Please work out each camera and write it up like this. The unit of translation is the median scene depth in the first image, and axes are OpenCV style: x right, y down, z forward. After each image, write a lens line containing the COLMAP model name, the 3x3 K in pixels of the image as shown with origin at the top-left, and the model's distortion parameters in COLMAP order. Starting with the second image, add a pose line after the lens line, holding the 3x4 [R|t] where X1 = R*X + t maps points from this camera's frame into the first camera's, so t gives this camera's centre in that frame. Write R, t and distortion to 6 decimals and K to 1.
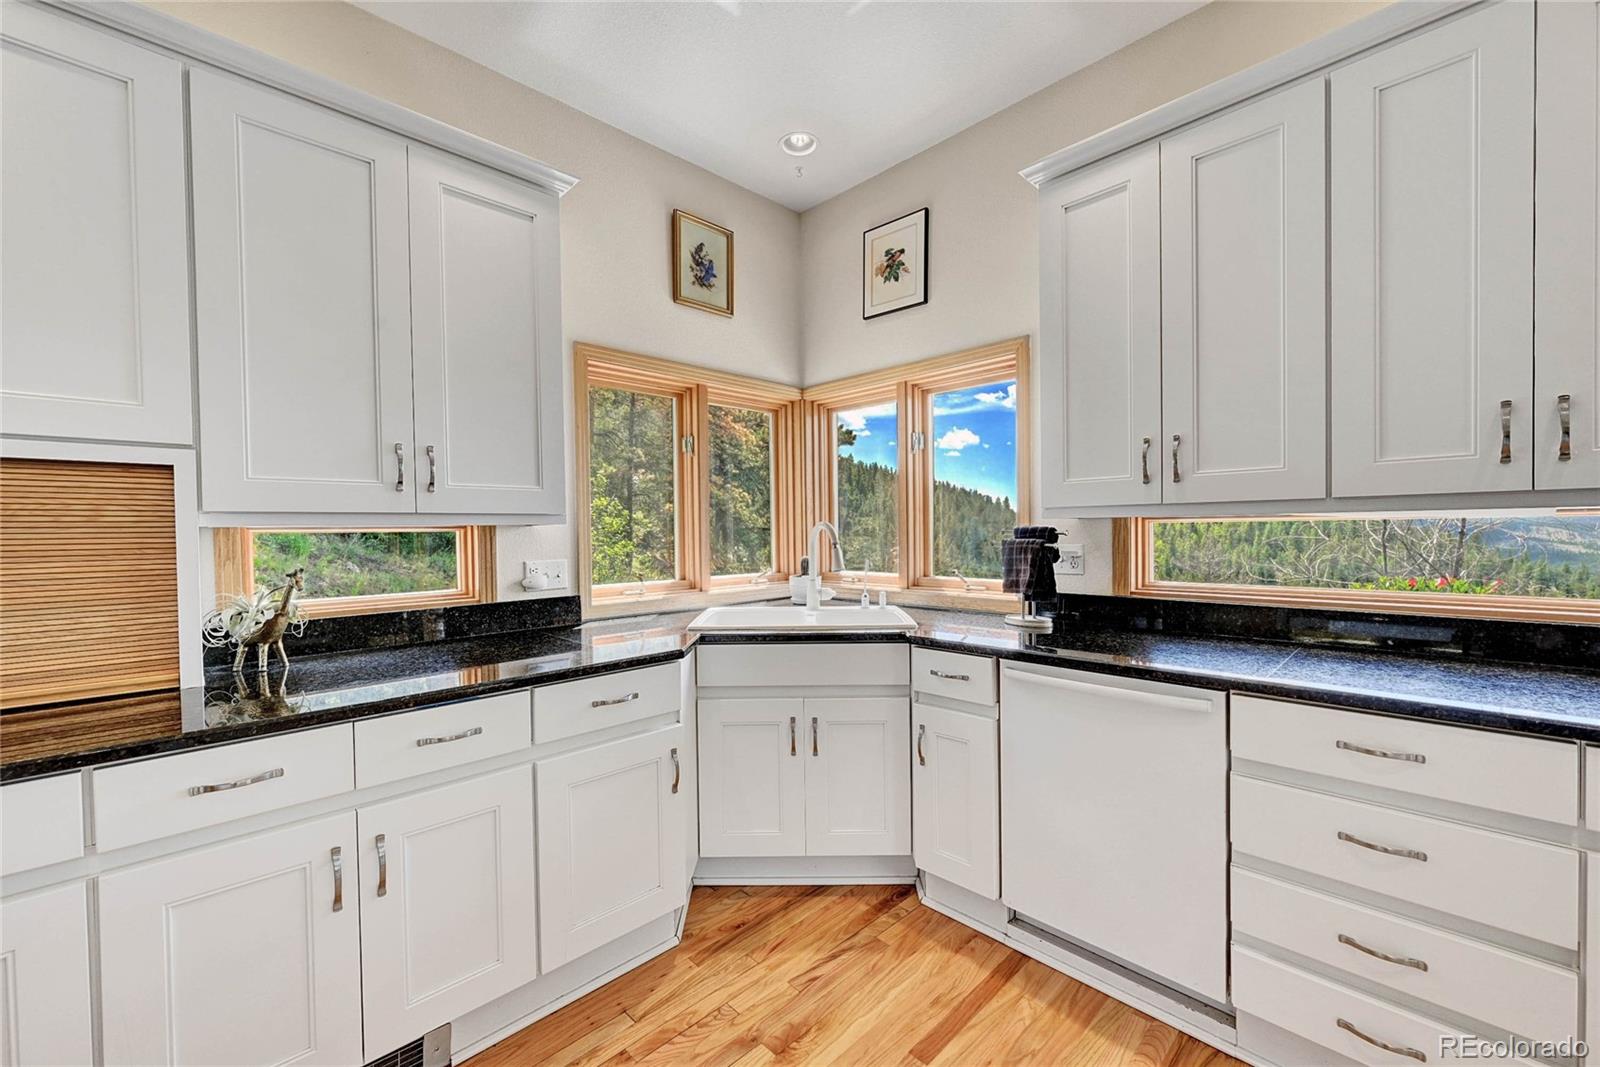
lens RADIAL K [[632.0, 0, 797.9], [0, 632.0, 537.1], [0, 0, 1]] dist [-0.003454, 0.000210]
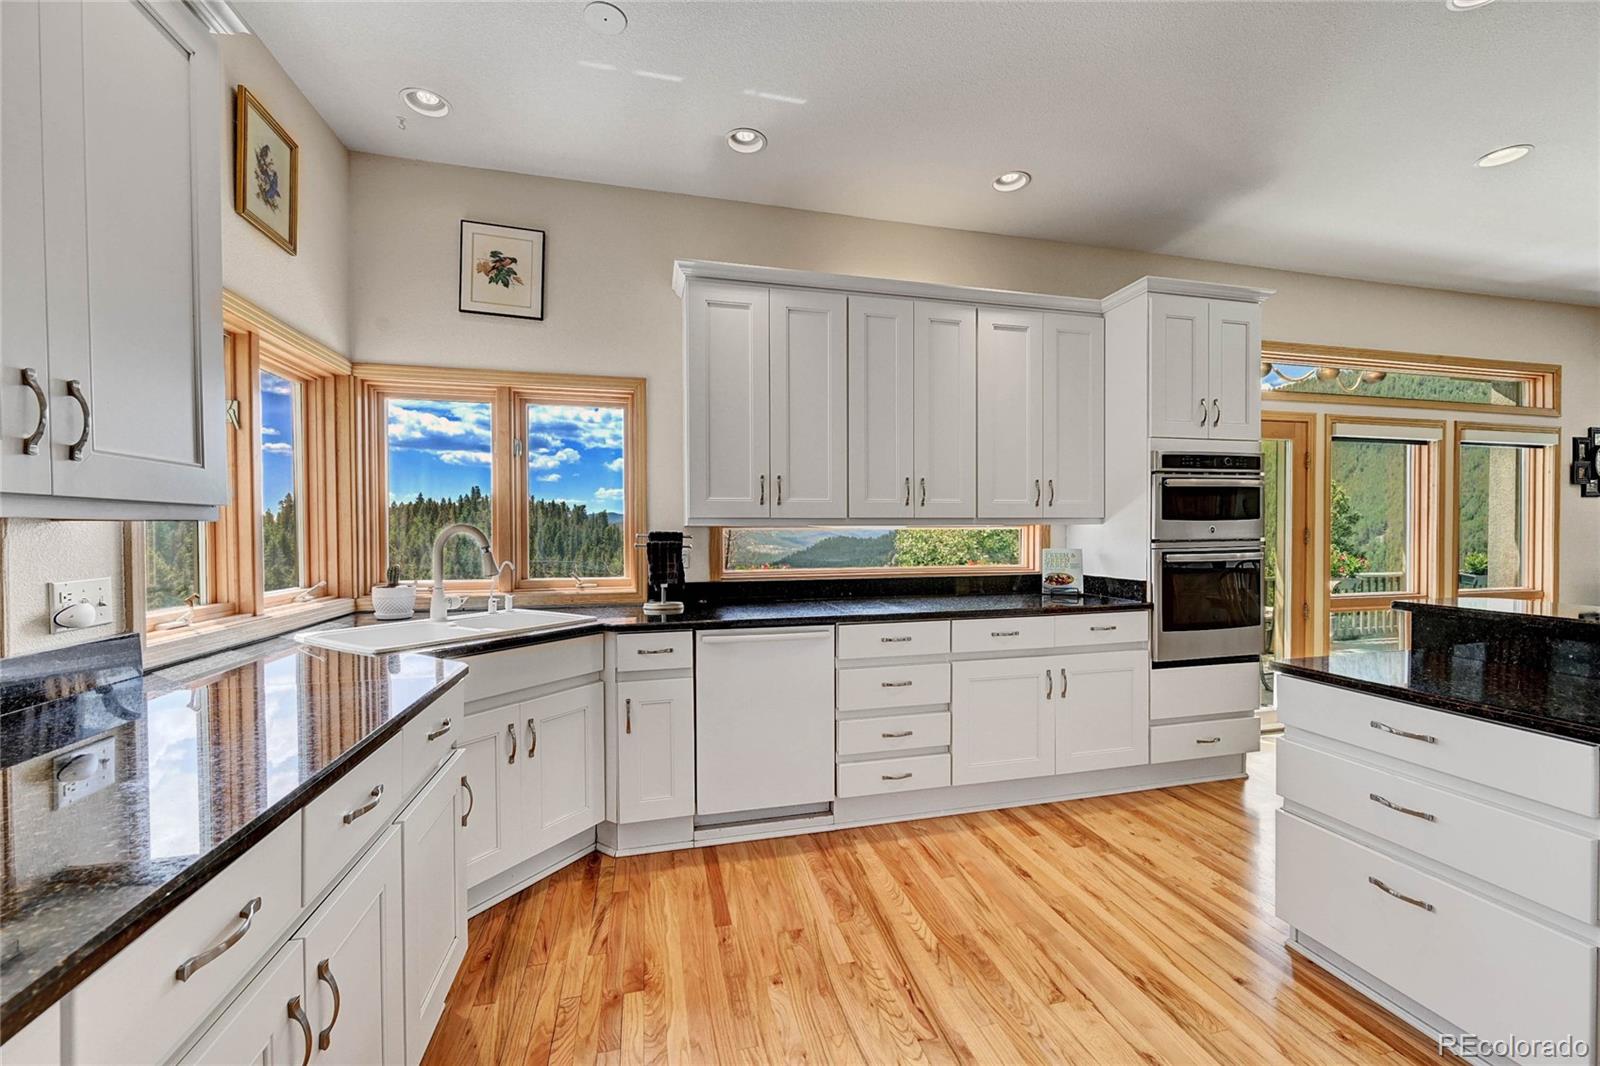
lens RADIAL K [[632.0, 0, 804.2], [0, 632.0, 536.2], [0, 0, 1]] dist [-0.003454, 0.000210]
pose [[0.503120, 0.005210, 0.864201, -0.598455], [0.006597, 0.999930, -0.009869, 0.006804], [-0.864191, 0.010667, 0.503050, 0.110219]]
